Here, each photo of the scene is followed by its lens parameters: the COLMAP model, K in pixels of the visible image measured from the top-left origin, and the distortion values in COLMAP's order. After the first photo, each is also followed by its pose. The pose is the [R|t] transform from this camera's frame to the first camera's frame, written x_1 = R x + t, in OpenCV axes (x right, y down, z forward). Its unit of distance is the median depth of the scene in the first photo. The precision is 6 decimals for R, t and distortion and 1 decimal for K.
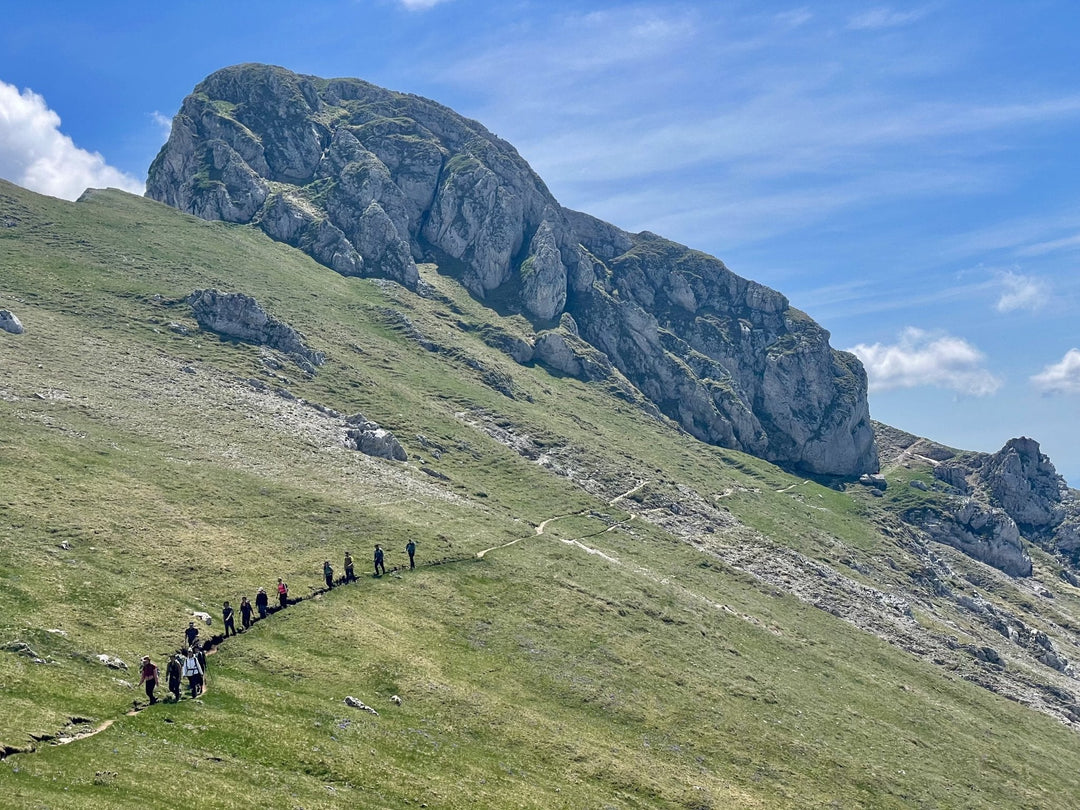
lens RADIAL K [[1728.3, 0, 540.6], [0, 1728.3, 403.3], [0, 0, 1]] dist [0.202962, 0.000000]
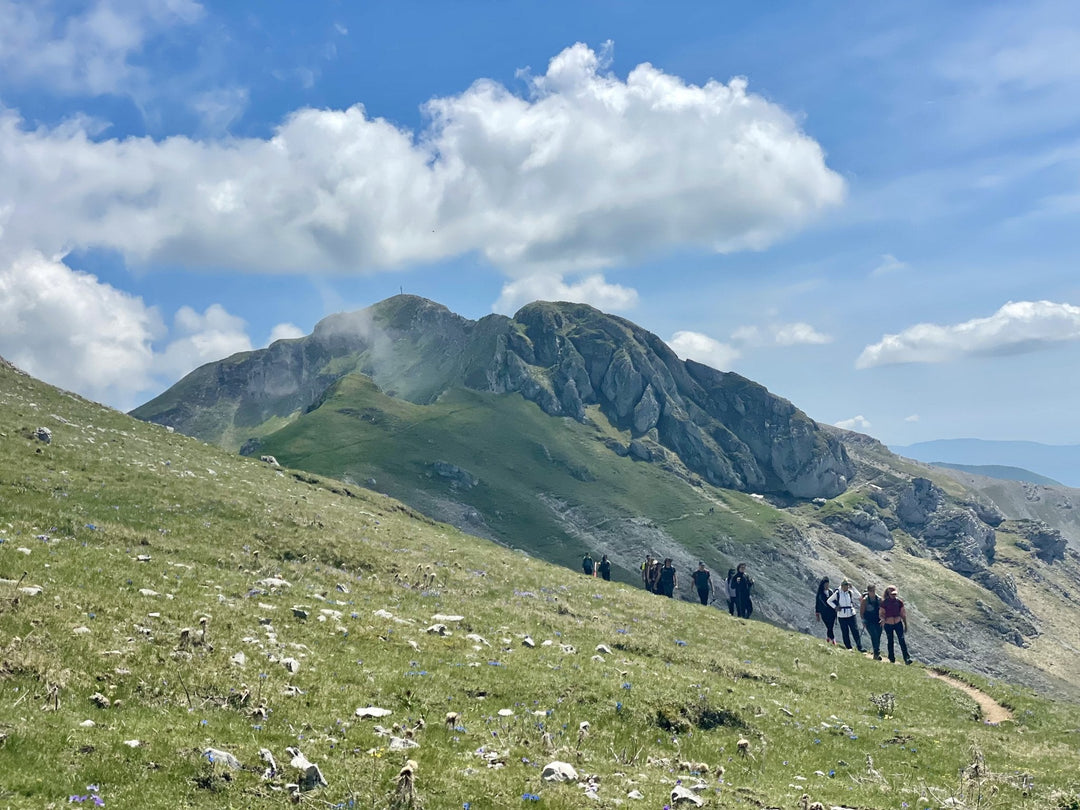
lens RADIAL K [[1728.3, 0, 538.0], [0, 1728.3, 403.5], [0, 0, 1]] dist [0.202962, 0.000000]
pose [[0.938689, 0.000135, -0.344765, 0.628636], [0.017685, 0.998665, 0.048541, -0.189974], [0.344311, -0.051662, 0.937433, -1.112935]]
